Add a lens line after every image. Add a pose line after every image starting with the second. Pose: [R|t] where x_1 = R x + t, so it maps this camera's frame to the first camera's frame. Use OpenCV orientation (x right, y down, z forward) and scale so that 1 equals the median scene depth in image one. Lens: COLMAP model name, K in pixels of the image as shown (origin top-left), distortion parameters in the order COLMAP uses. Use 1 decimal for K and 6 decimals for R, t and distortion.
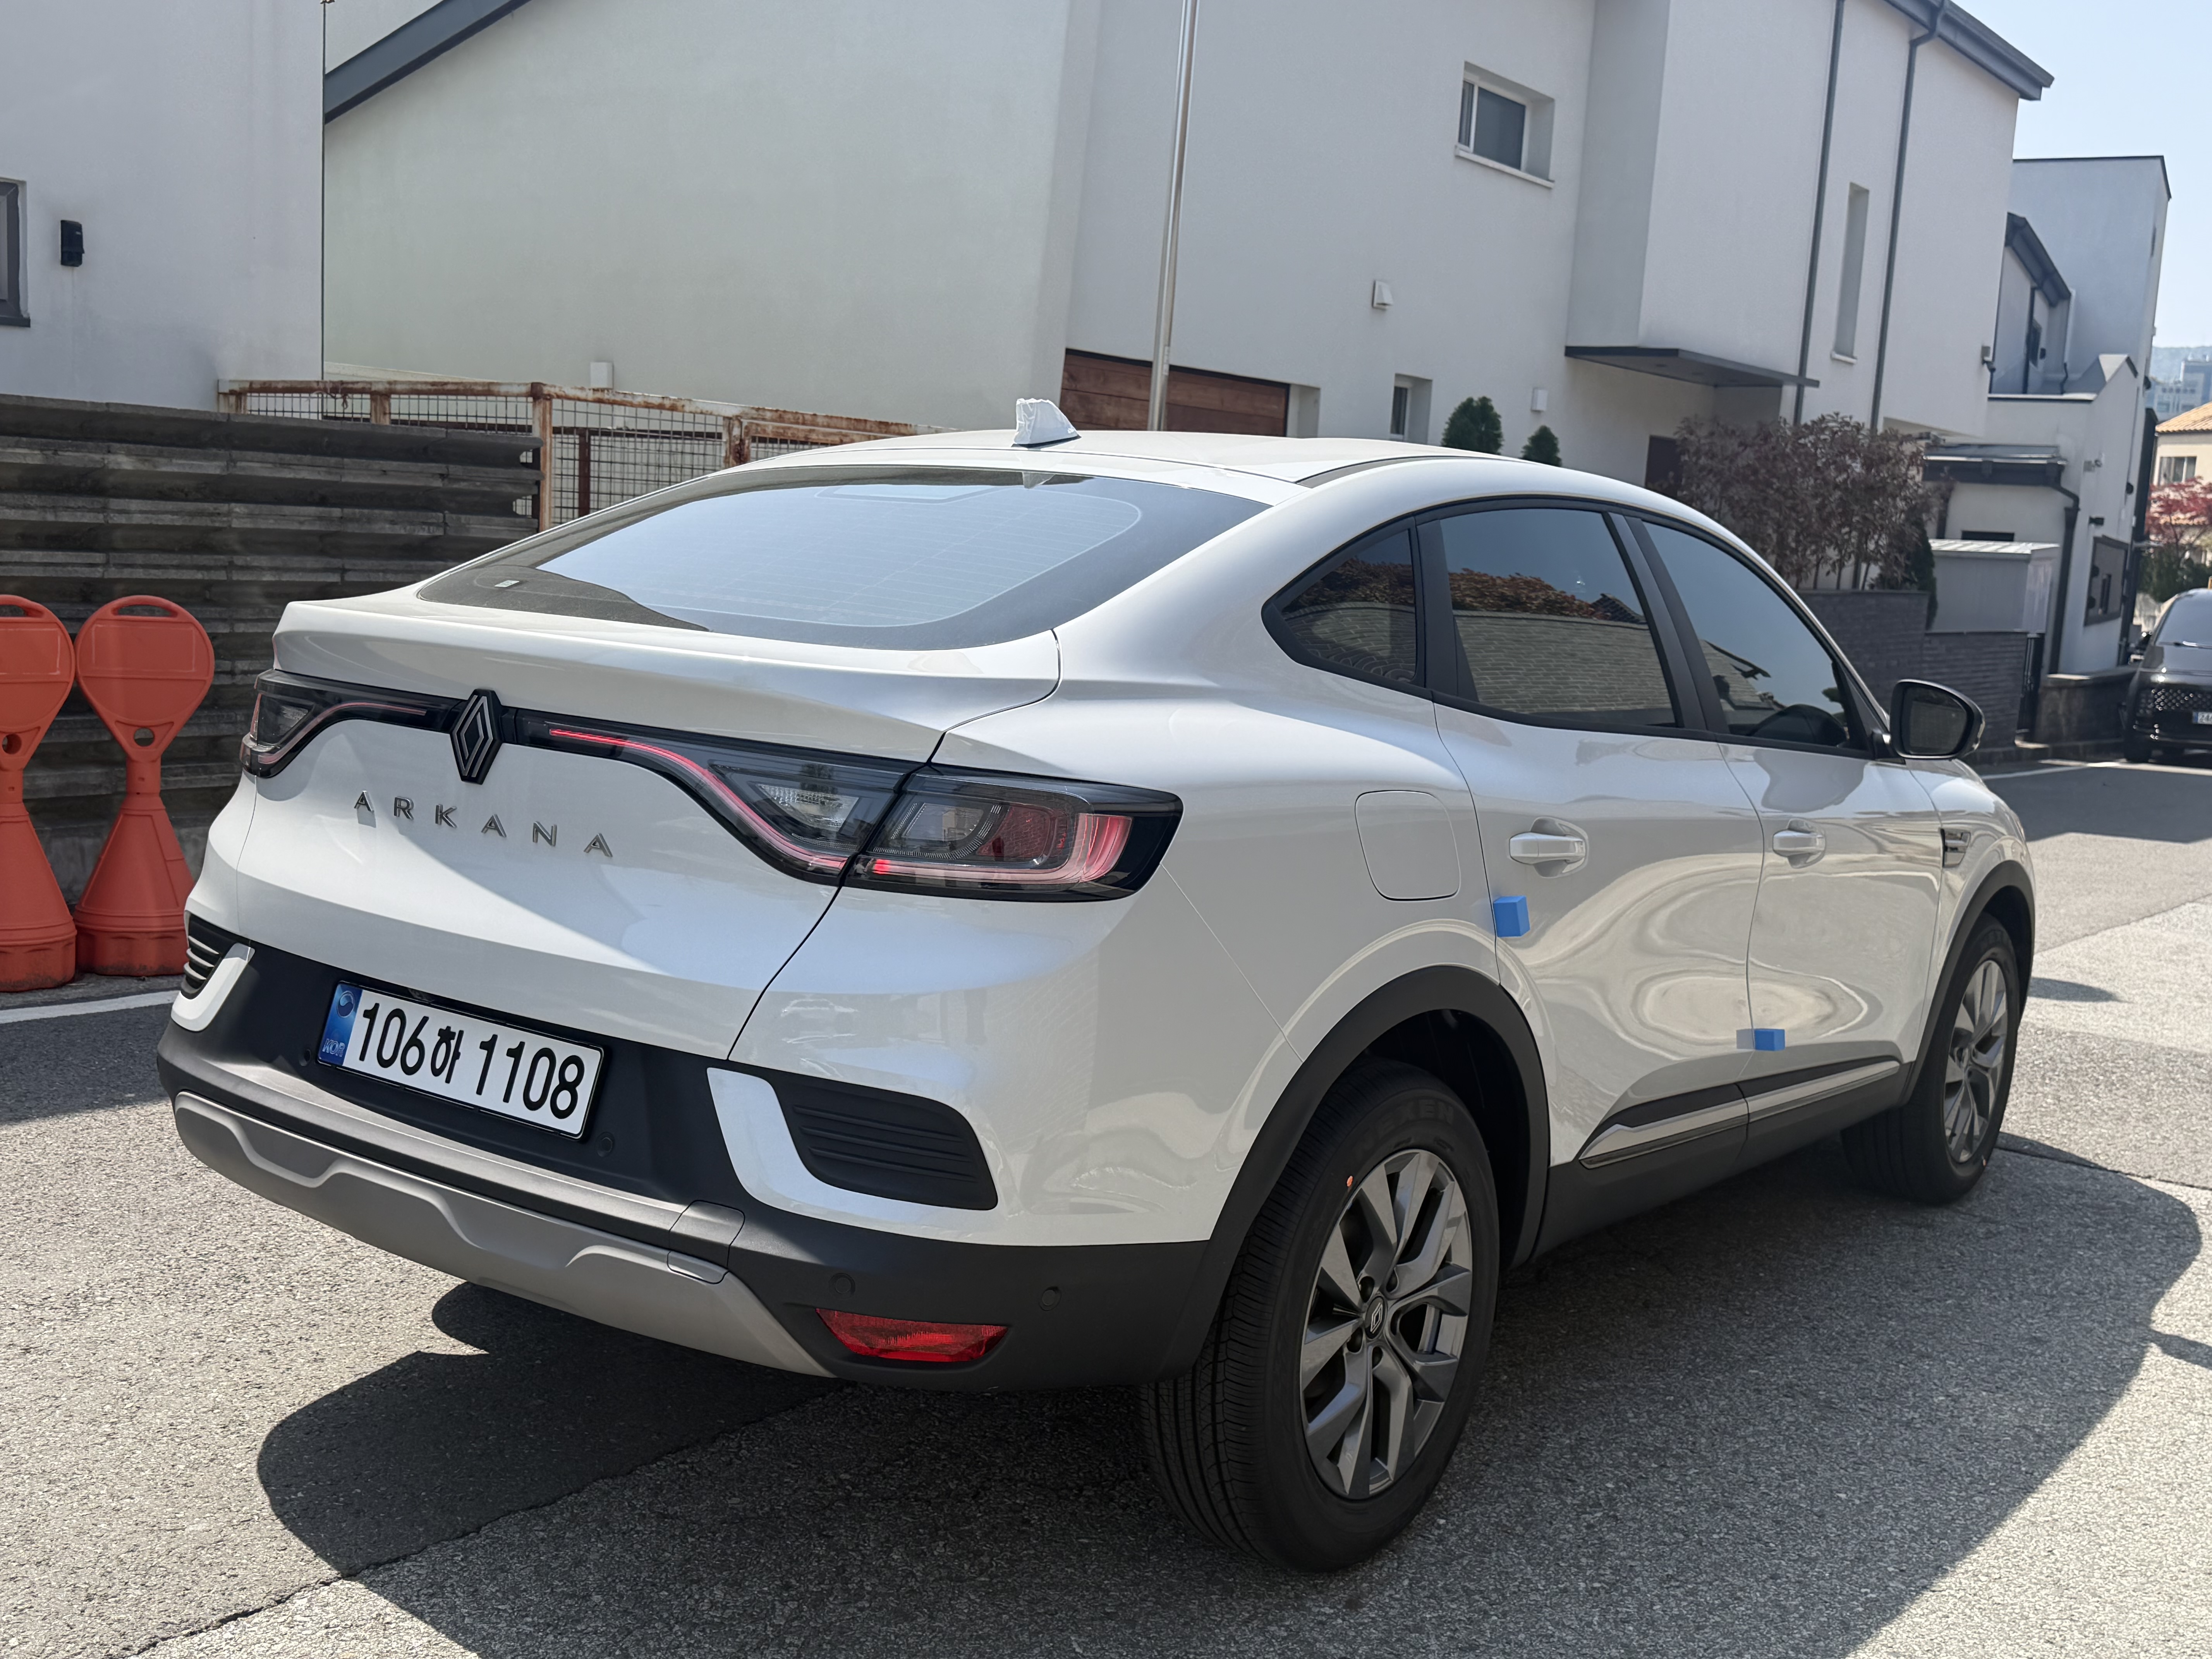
lens RADIAL K [[2263.9, 0, 1106.0], [0, 2263.9, 829.5], [0, 0, 1]] dist [0.179803, -0.417405]
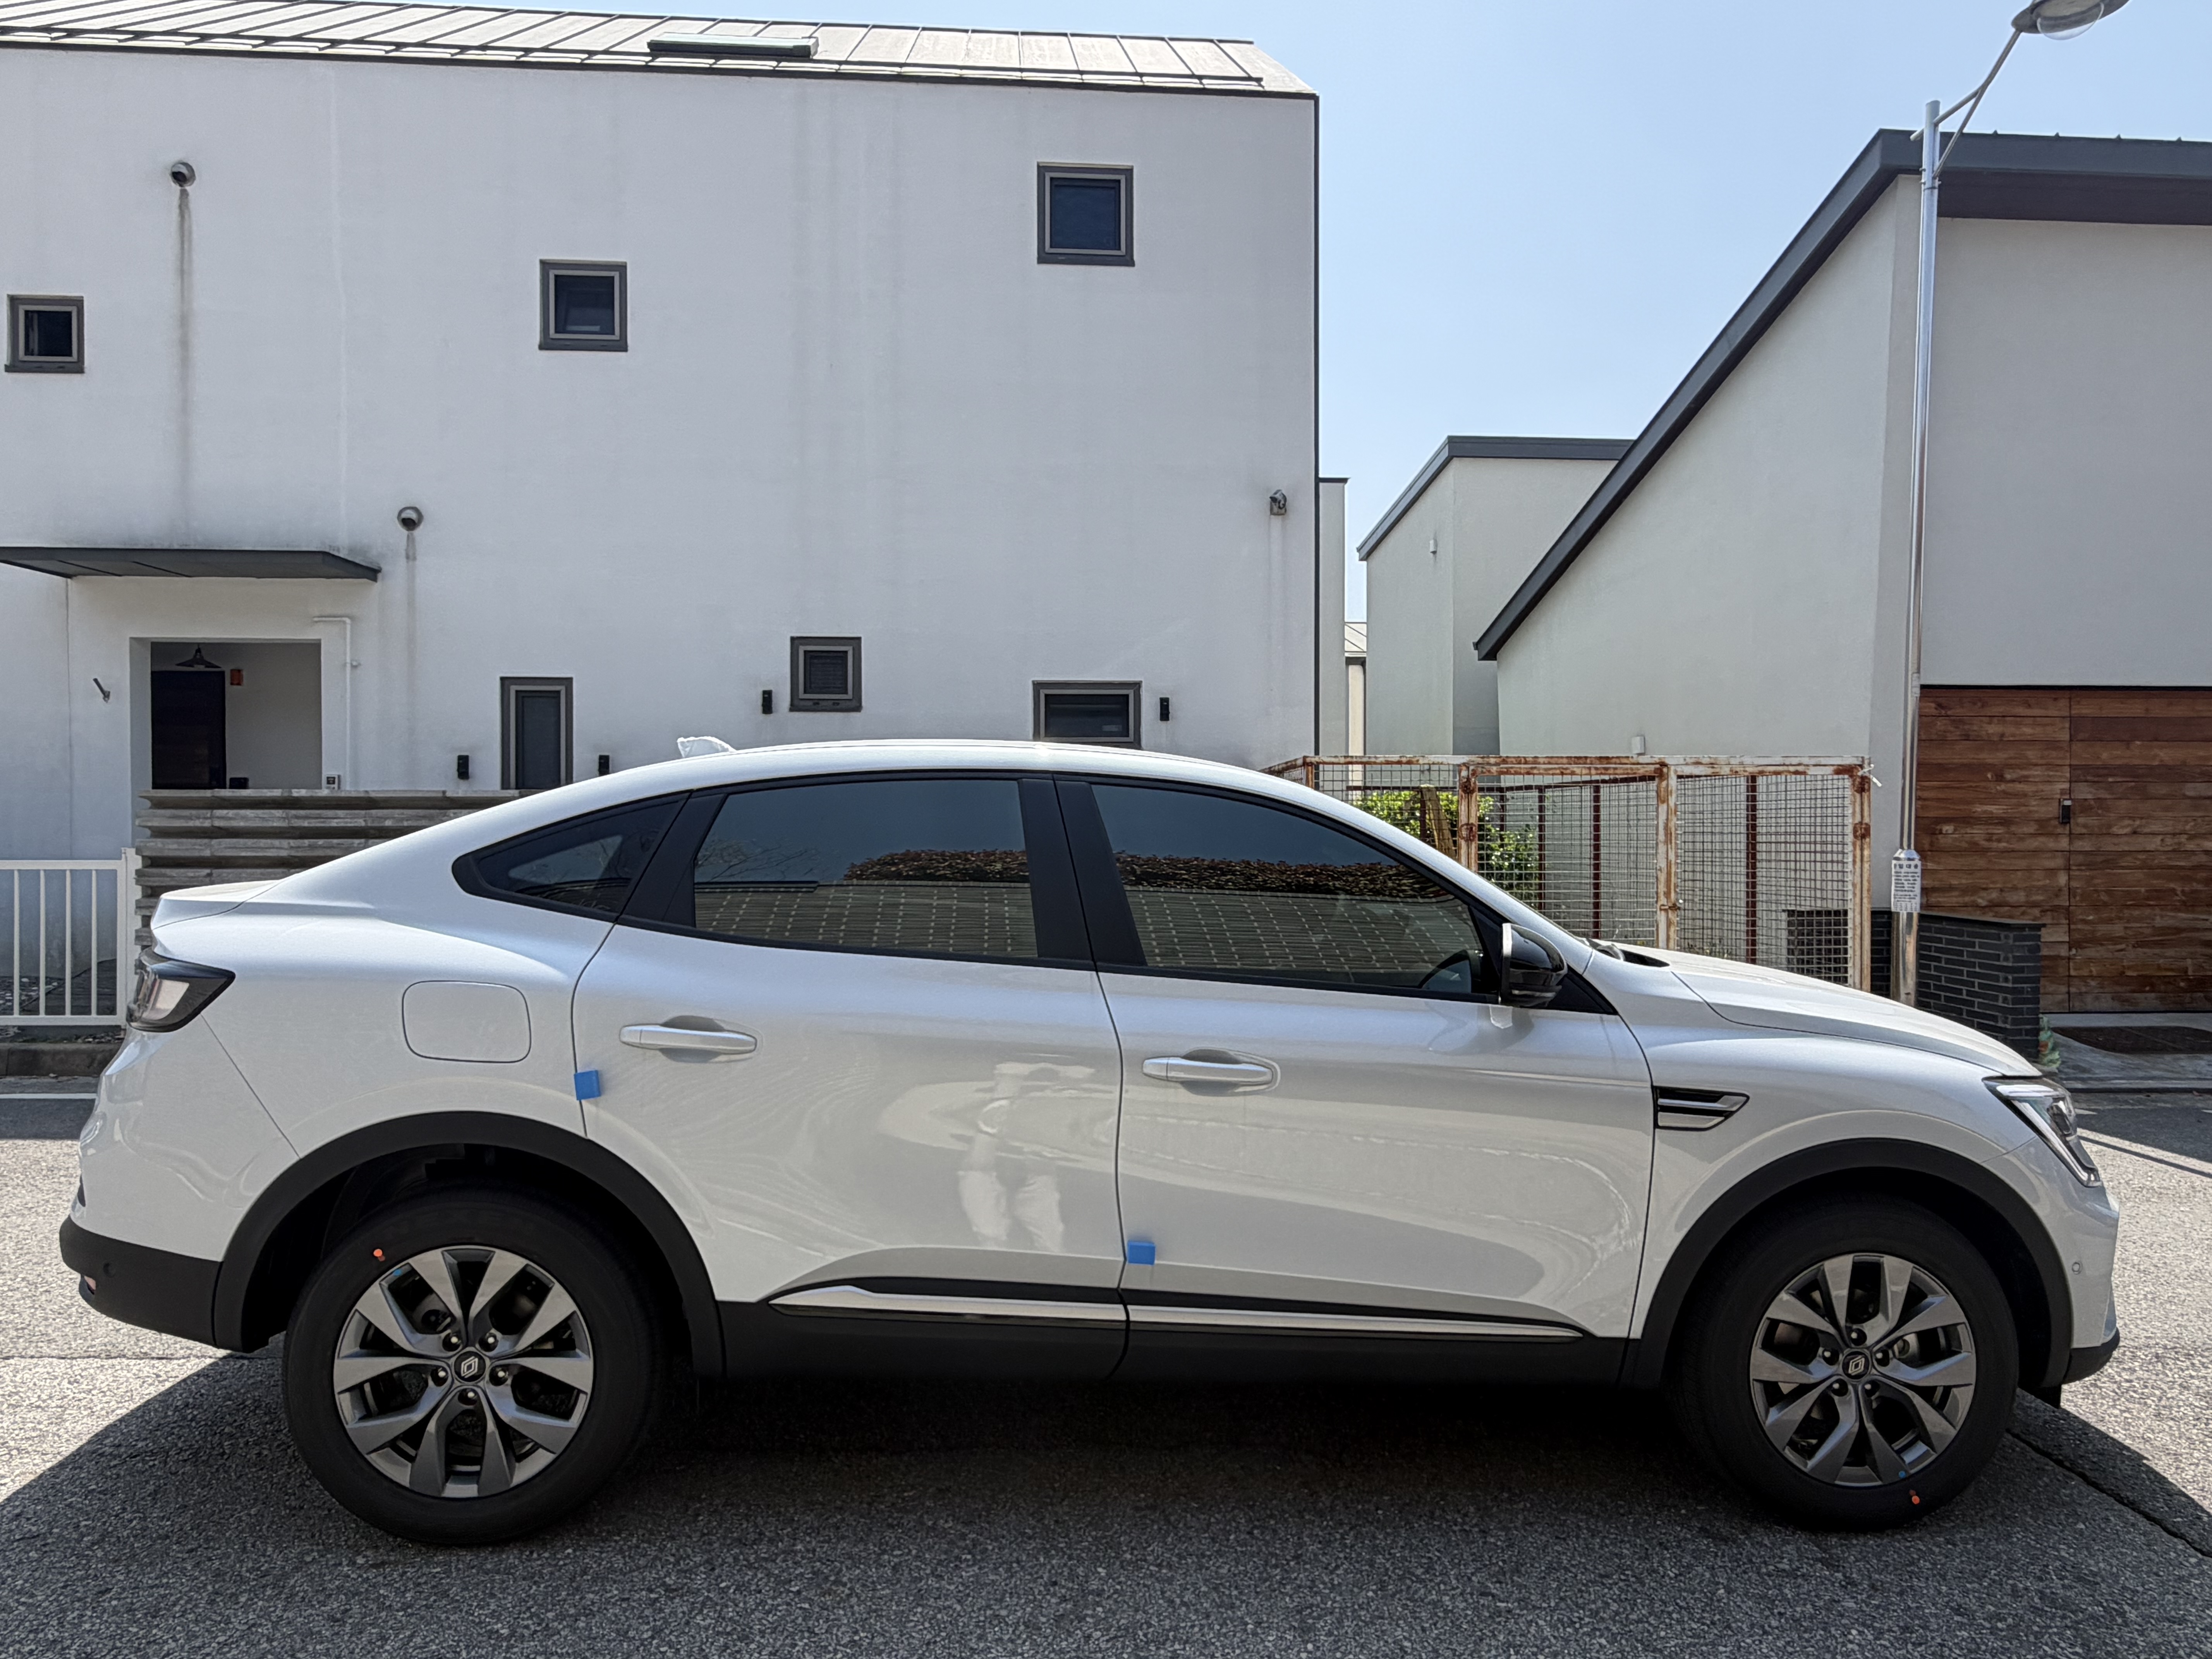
lens RADIAL K [[1341.5, 0, 1091.2], [0, 1341.5, 842.9], [0, 0, 1]] dist [0.001521, -0.002552]
pose [[0.639247, -0.047792, -0.767515, 0.448131], [-0.065154, 0.991112, -0.115980, -0.014138], [0.766236, 0.124147, 0.630452, 0.330372]]
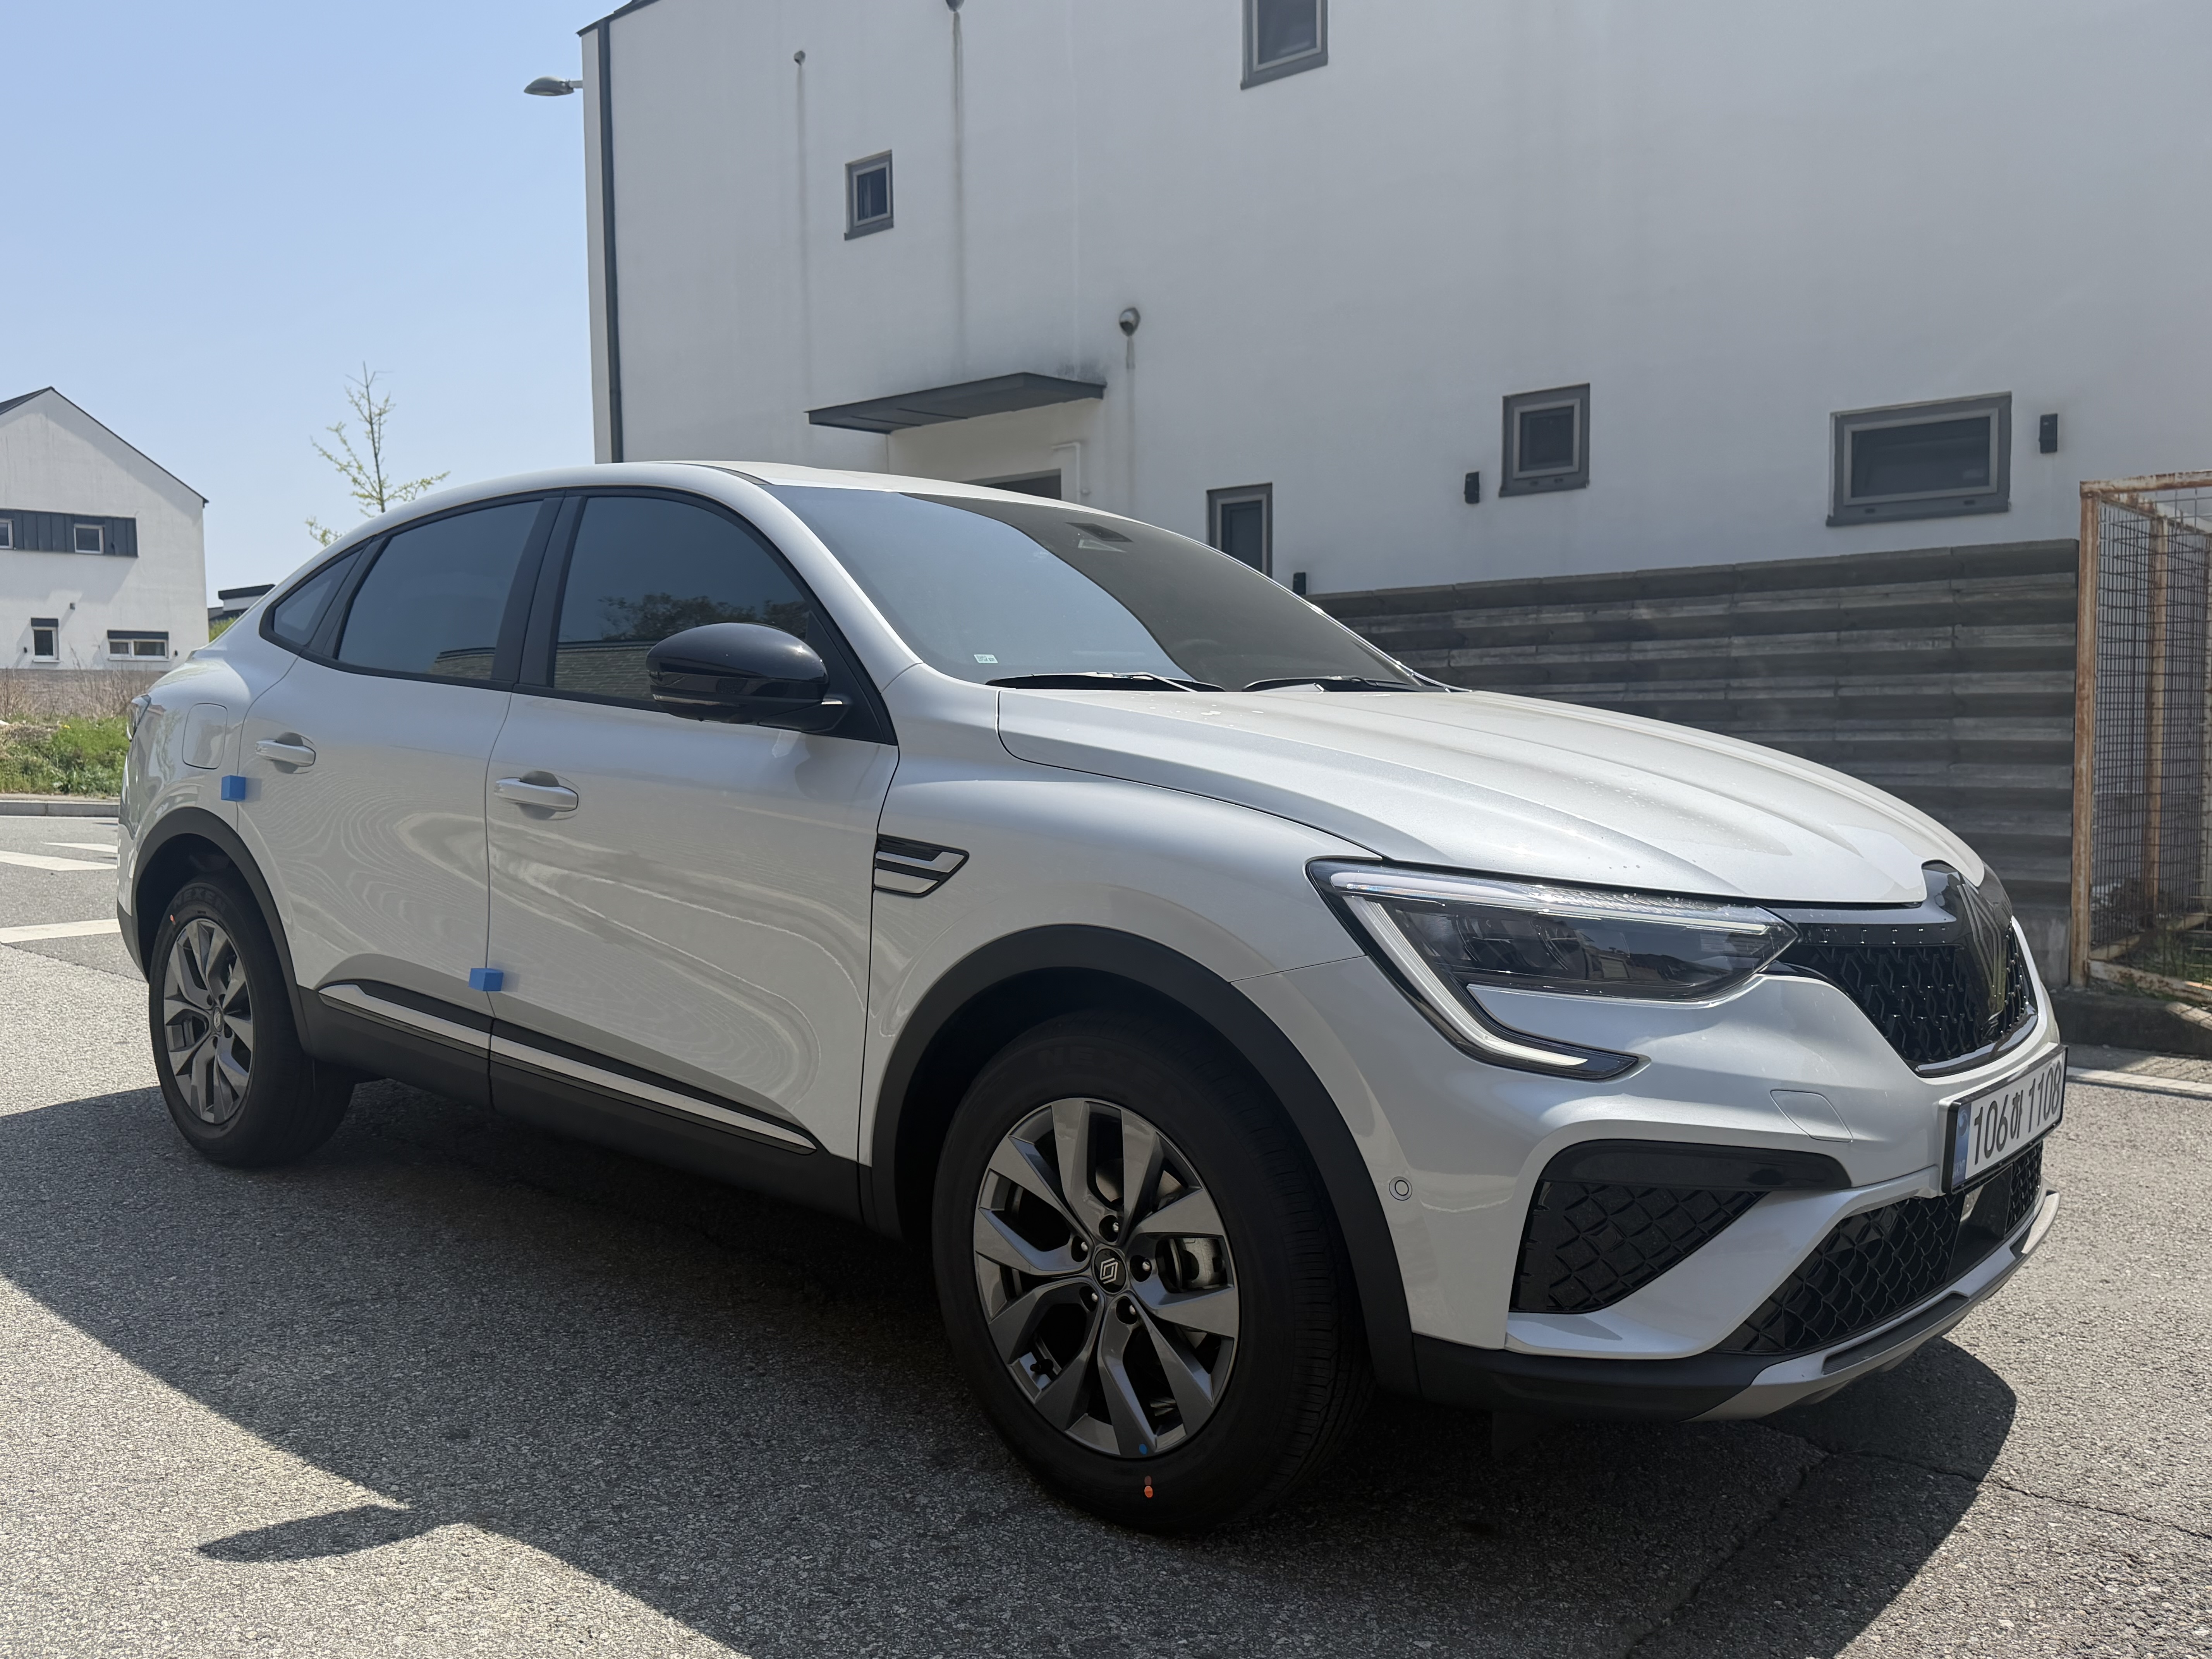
lens RADIAL K [[1773.0, 0, 1052.8], [0, 1773.0, 818.0], [0, 0, 1]] dist [0.139096, -0.233626]
pose [[-0.086888, 0.001313, -0.996217, 0.626739], [-0.126150, 0.991935, 0.012310, -0.013085], [0.988199, 0.126743, -0.086021, 0.767902]]
